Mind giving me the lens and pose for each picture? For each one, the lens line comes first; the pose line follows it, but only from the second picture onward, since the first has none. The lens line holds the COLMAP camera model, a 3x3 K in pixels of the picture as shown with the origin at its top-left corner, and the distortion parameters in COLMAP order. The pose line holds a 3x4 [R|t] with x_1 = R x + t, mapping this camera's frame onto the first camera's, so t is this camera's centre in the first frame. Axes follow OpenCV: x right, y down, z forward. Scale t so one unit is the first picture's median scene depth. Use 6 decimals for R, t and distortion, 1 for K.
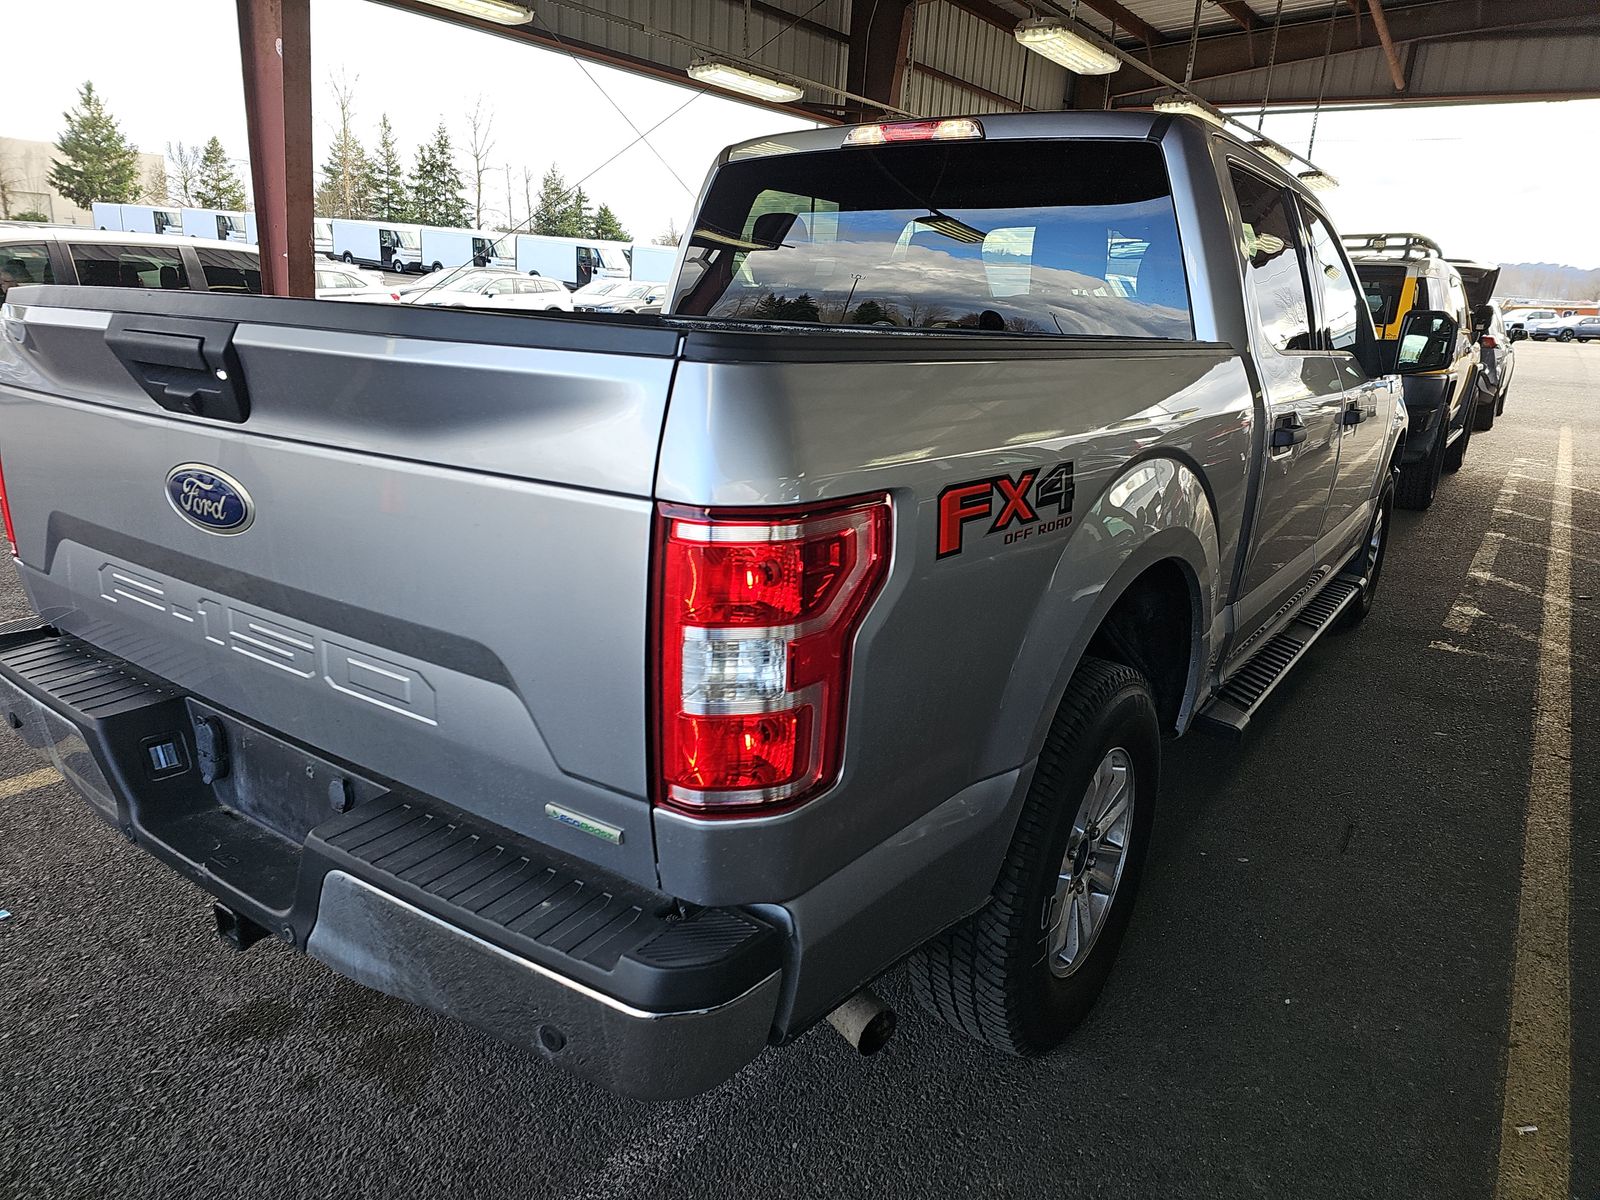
lens RADIAL K [[1071.1, 0, 848.2], [0, 1071.1, 594.9], [0, 0, 1]] dist [0.046032, 0.000963]
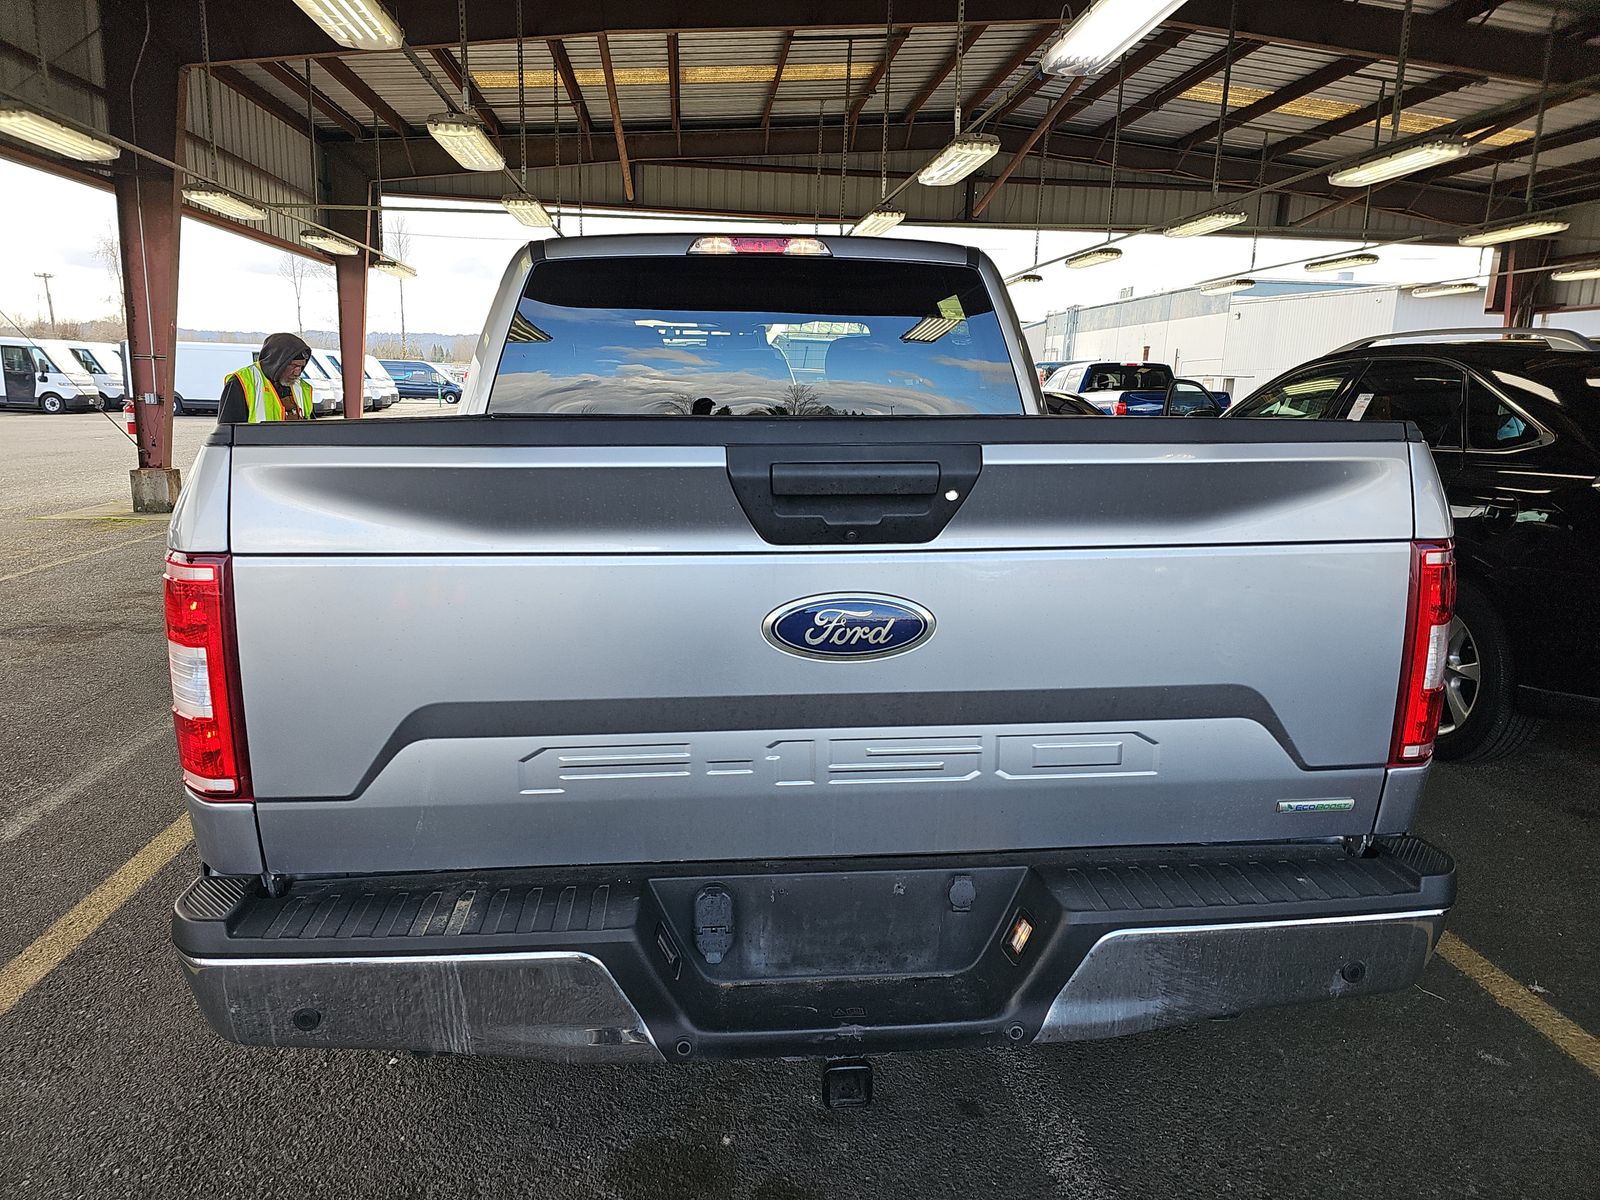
lens RADIAL K [[1164.1, 0, 798.6], [0, 1164.1, 598.3], [0, 0, 1]] dist [-0.010854, -0.005364]
pose [[0.777933, -0.142052, 0.612079, -1.274181], [0.193447, 0.980942, -0.018207, -0.104073], [-0.597828, 0.132569, 0.790587, 0.196680]]
